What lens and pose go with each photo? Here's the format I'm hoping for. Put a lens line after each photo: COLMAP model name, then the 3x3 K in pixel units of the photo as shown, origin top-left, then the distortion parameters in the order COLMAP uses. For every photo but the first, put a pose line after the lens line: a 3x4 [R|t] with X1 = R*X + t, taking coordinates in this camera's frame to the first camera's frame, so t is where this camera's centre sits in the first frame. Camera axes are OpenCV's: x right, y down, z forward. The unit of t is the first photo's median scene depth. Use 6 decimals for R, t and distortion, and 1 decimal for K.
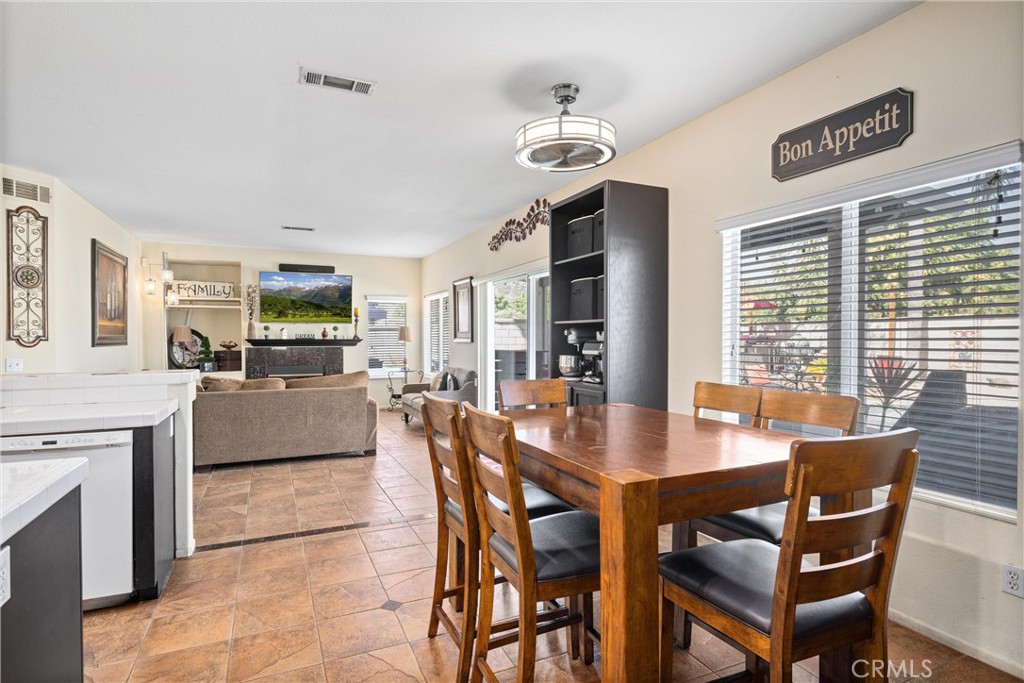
lens RADIAL K [[538.8, 0, 517.3], [0, 538.8, 342.6], [0, 0, 1]] dist [-0.000390, 0.001746]
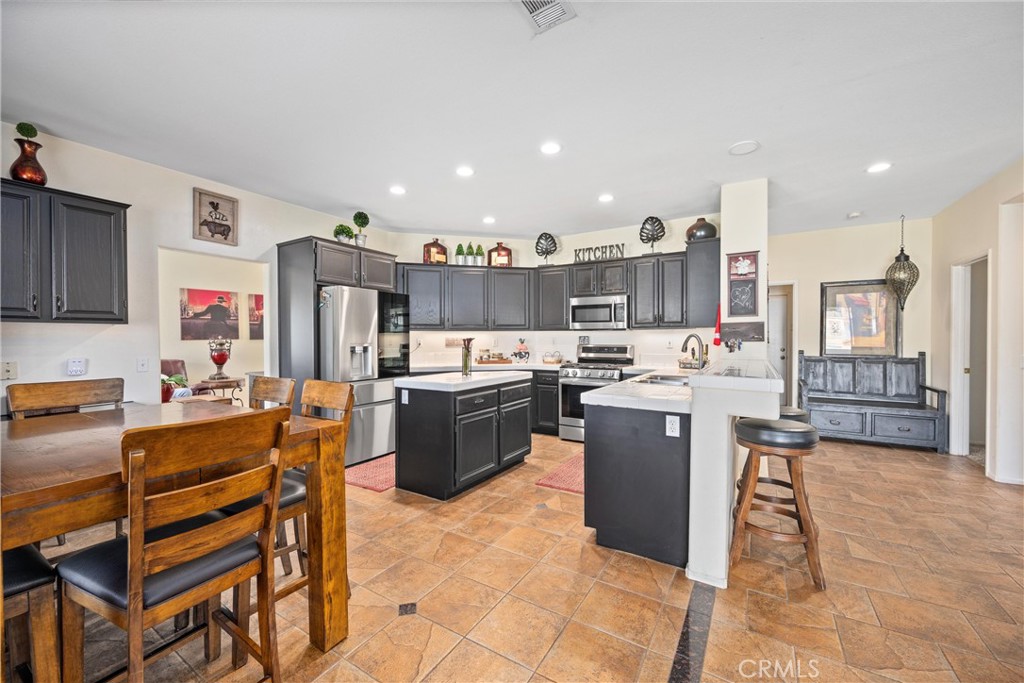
lens RADIAL K [[399.8, 0, 512.0], [0, 399.8, 340.7], [0, 0, 1]] dist [0.000168, -0.000498]
pose [[-0.836102, 0.007988, -0.548516, 0.001790], [-0.002639, 0.999824, 0.018584, -0.007565], [0.548567, 0.016985, -0.835934, 0.754157]]
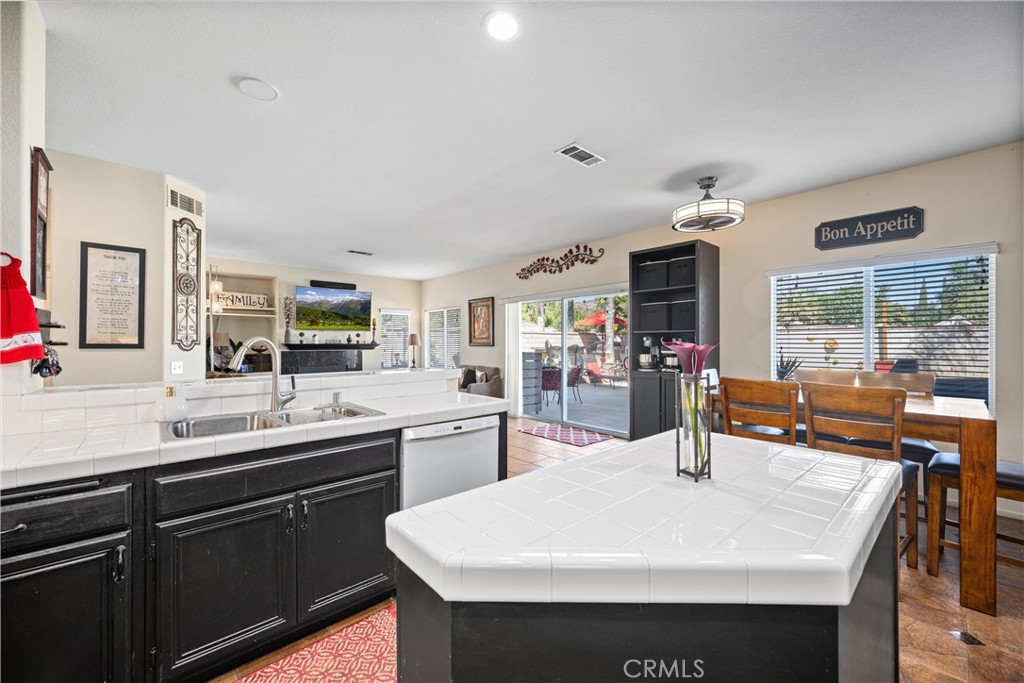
lens RADIAL K [[399.8, 0, 516.5], [0, 399.8, 342.6], [0, 0, 1]] dist [0.000168, -0.000498]
pose [[0.954439, 0.000919, 0.298405, -0.408292], [0.002462, 0.999937, -0.010954, 0.002163], [-0.298396, 0.011190, 0.954376, 0.043387]]
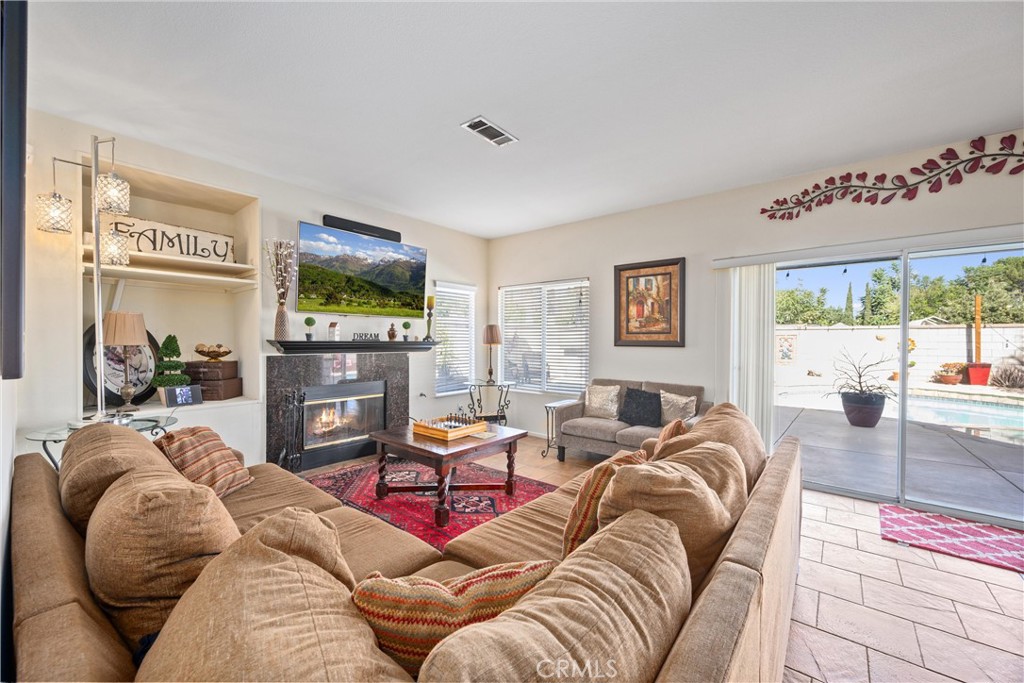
lens RADIAL K [[399.8, 0, 514.7], [0, 399.8, 343.6], [0, 0, 1]] dist [0.000168, -0.000498]
pose [[0.898173, 0.002211, 0.439637, -0.669402], [-0.002159, 0.999997, -0.000619, -0.005452], [-0.439637, -0.000393, 0.898175, 0.765349]]
